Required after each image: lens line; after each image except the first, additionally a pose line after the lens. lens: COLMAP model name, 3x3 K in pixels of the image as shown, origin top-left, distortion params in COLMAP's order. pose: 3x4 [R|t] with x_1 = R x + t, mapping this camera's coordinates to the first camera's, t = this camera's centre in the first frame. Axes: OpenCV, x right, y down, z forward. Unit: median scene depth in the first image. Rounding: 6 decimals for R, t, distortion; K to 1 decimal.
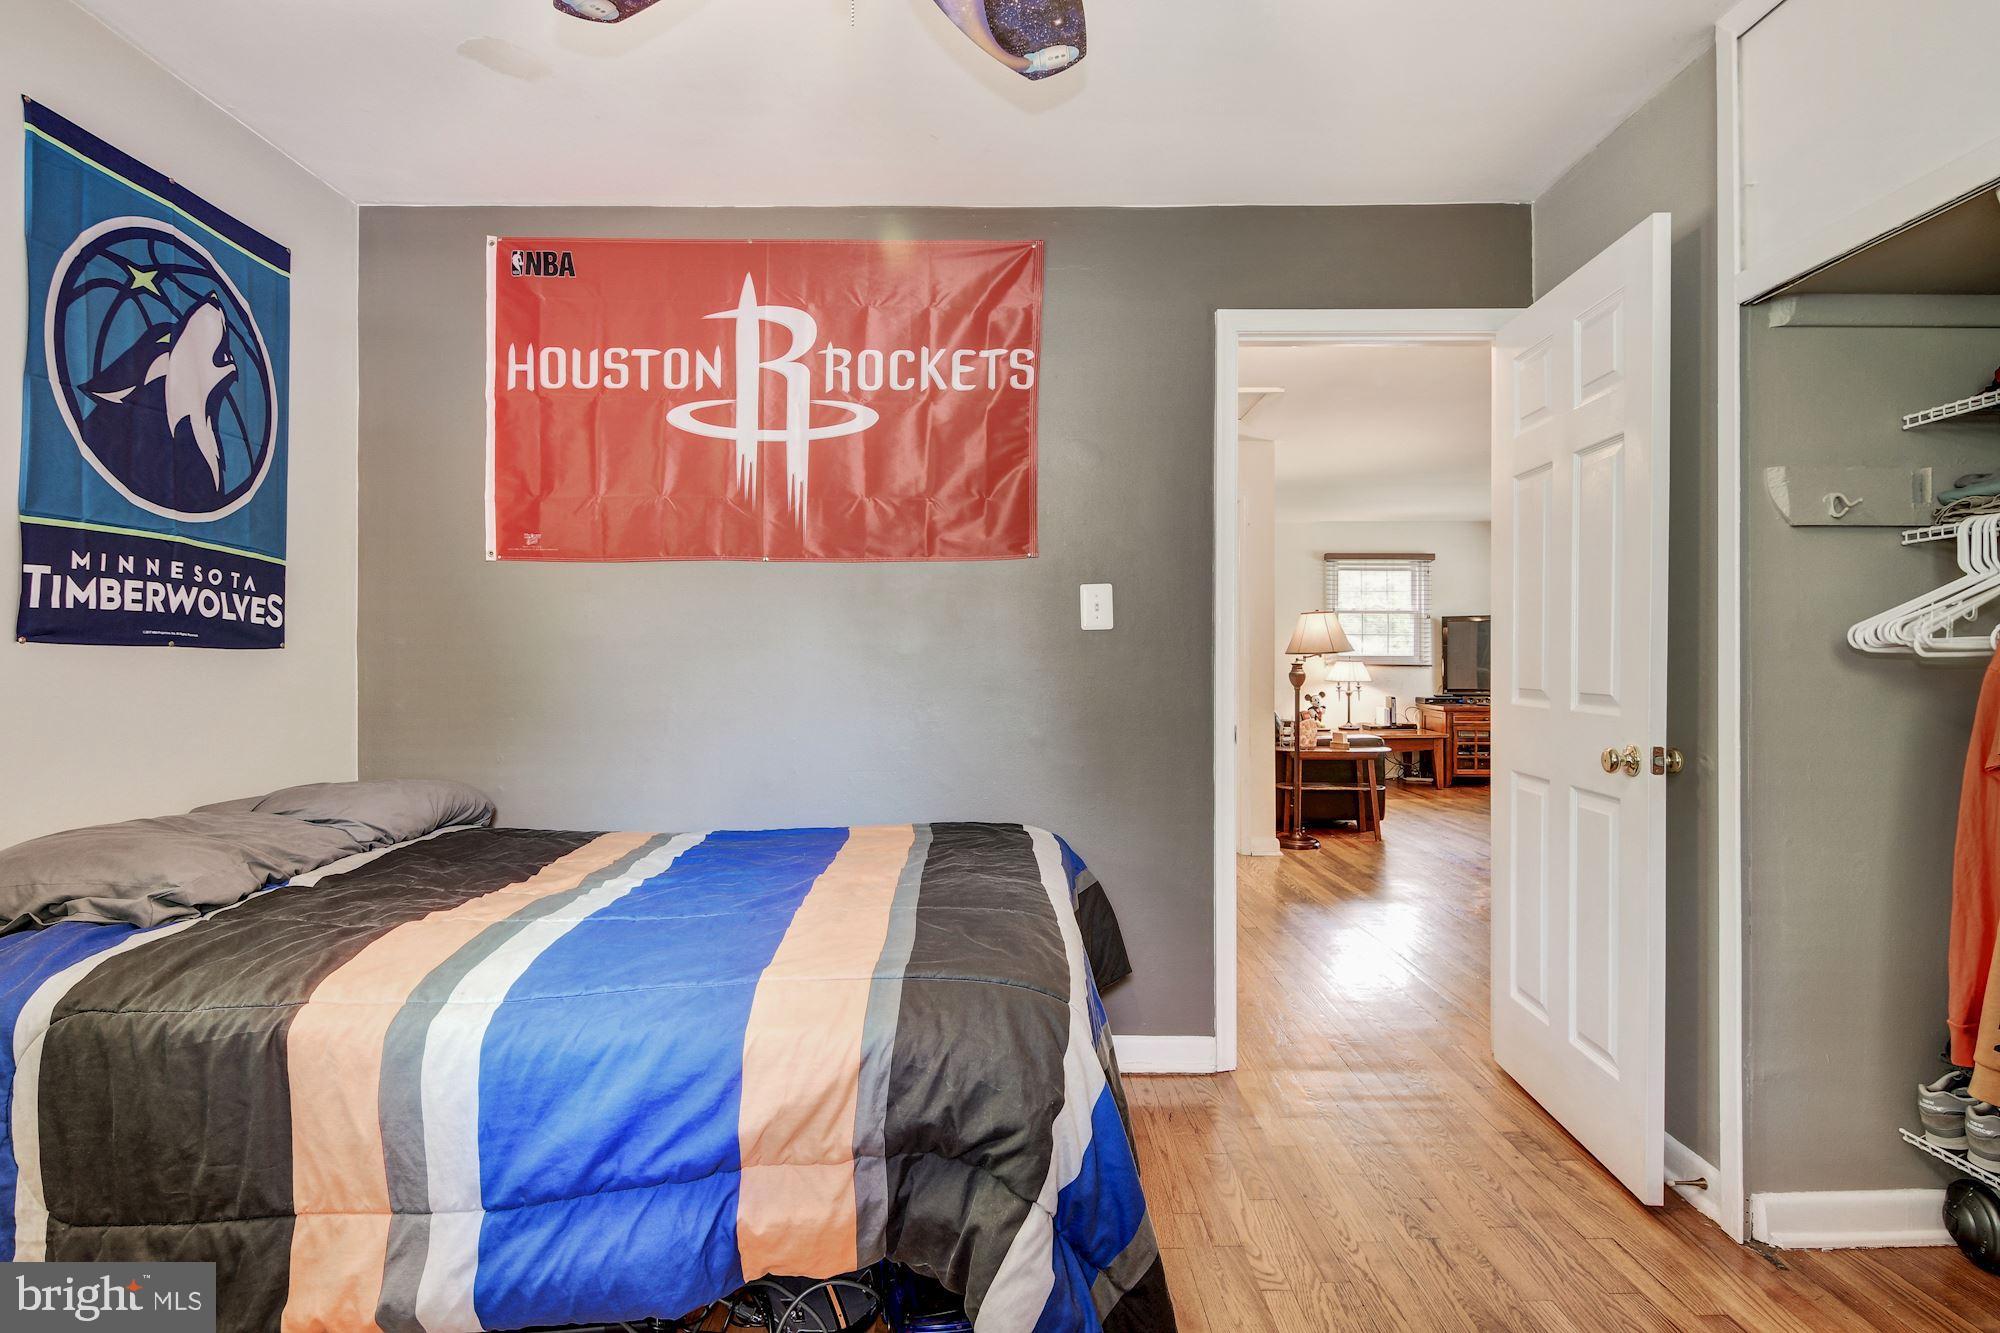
lens RADIAL K [[1047.5, 0, 993.9], [0, 1047.5, 662.3], [0, 0, 1]] dist [0.011461, -0.008538]
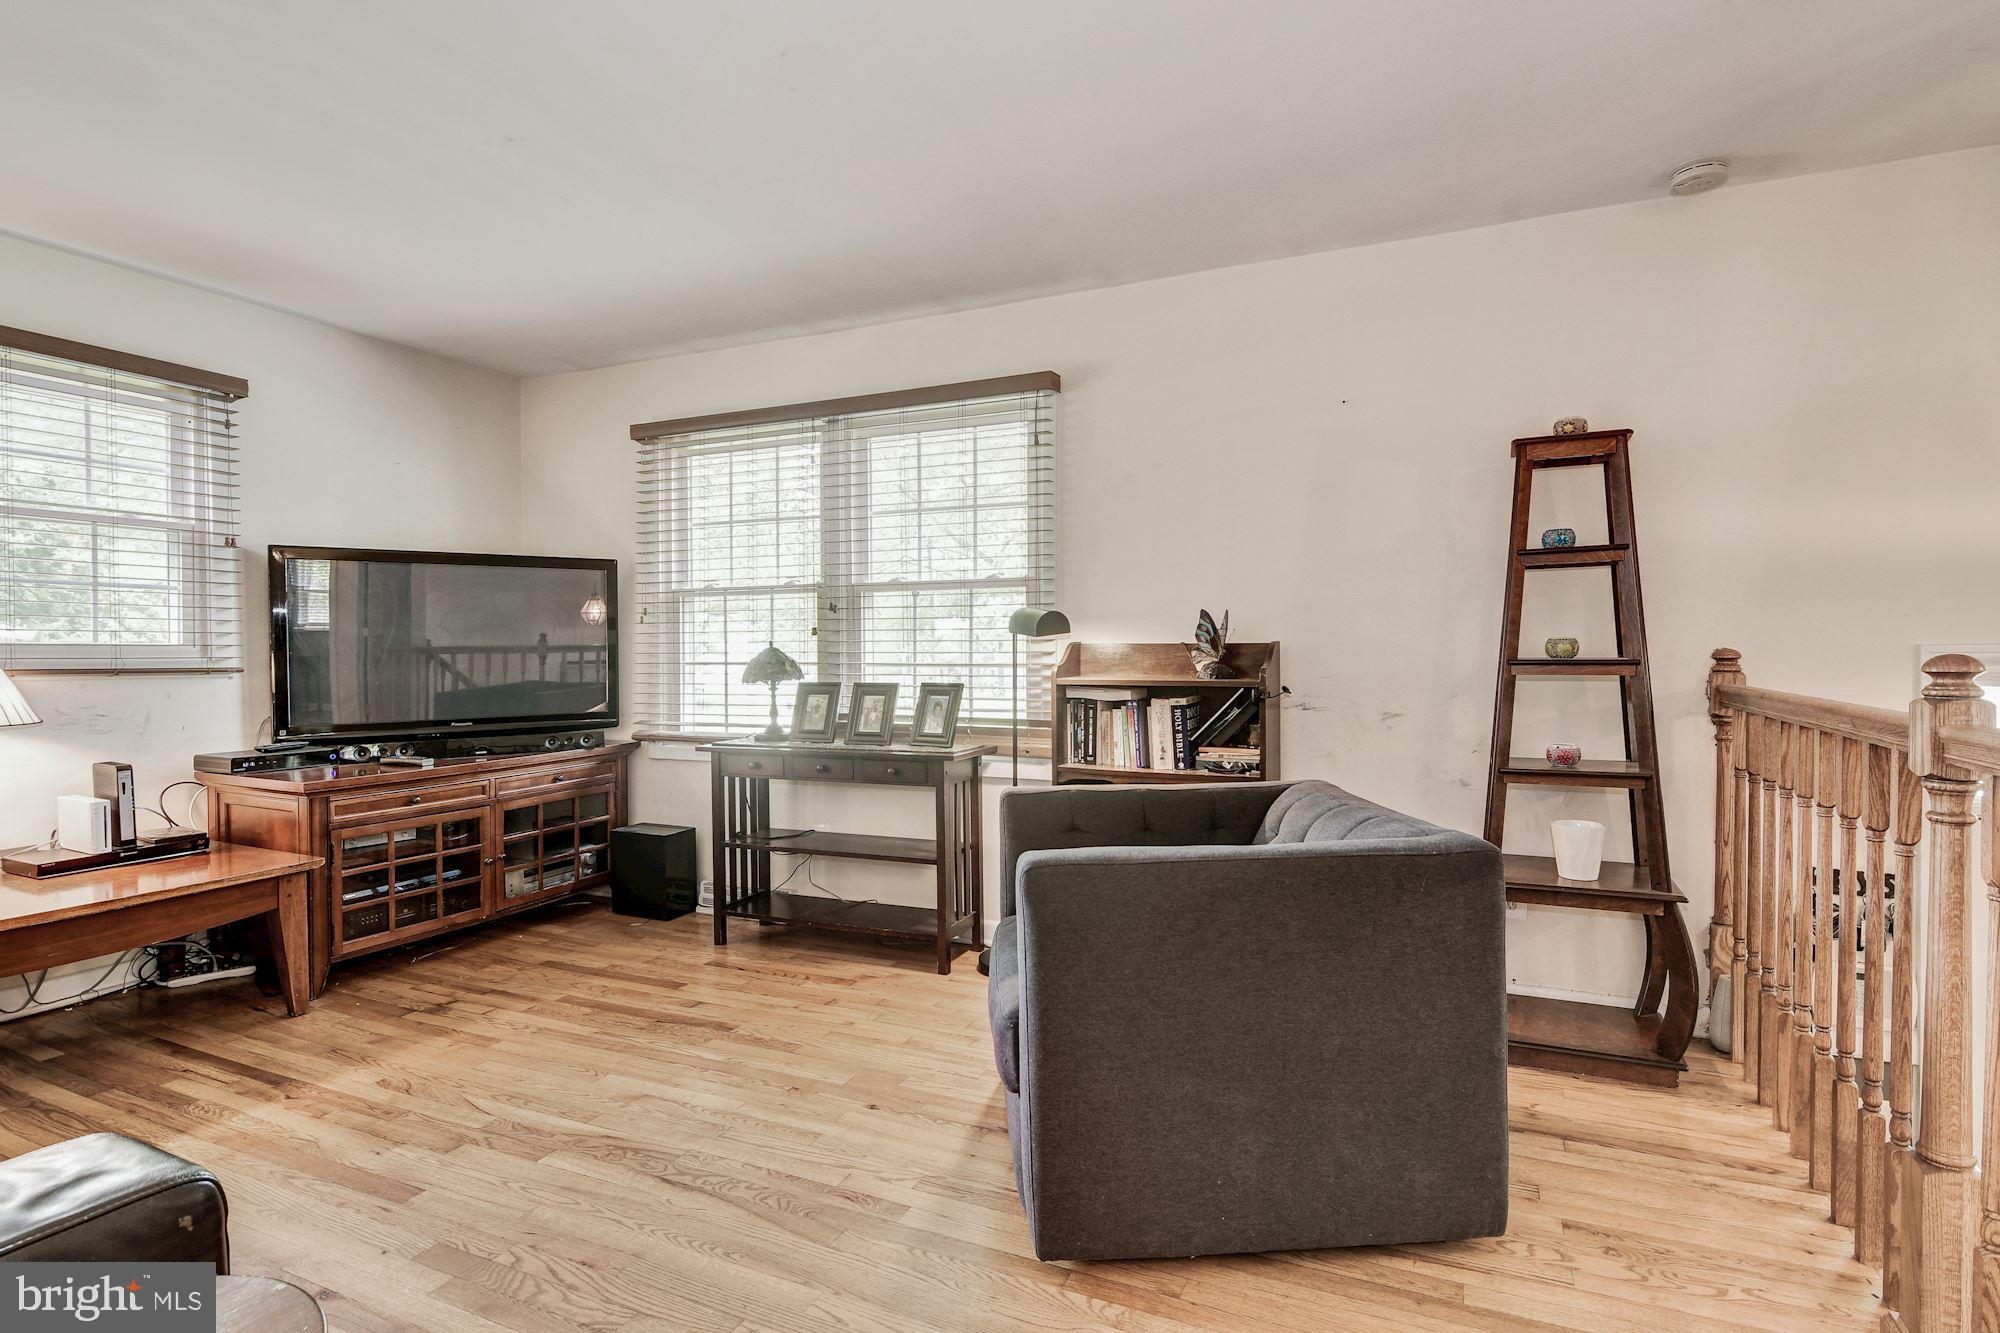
lens RADIAL K [[1007.2, 0, 1037.1], [0, 1007.2, 657.3], [0, 0, 1]] dist [0.010596, -0.008402]
pose [[0.421879, -0.011502, 0.906579, 0.209093], [0.008494, 0.999926, 0.008734, -0.001985], [-0.906613, 0.004016, 0.421945, 0.592775]]
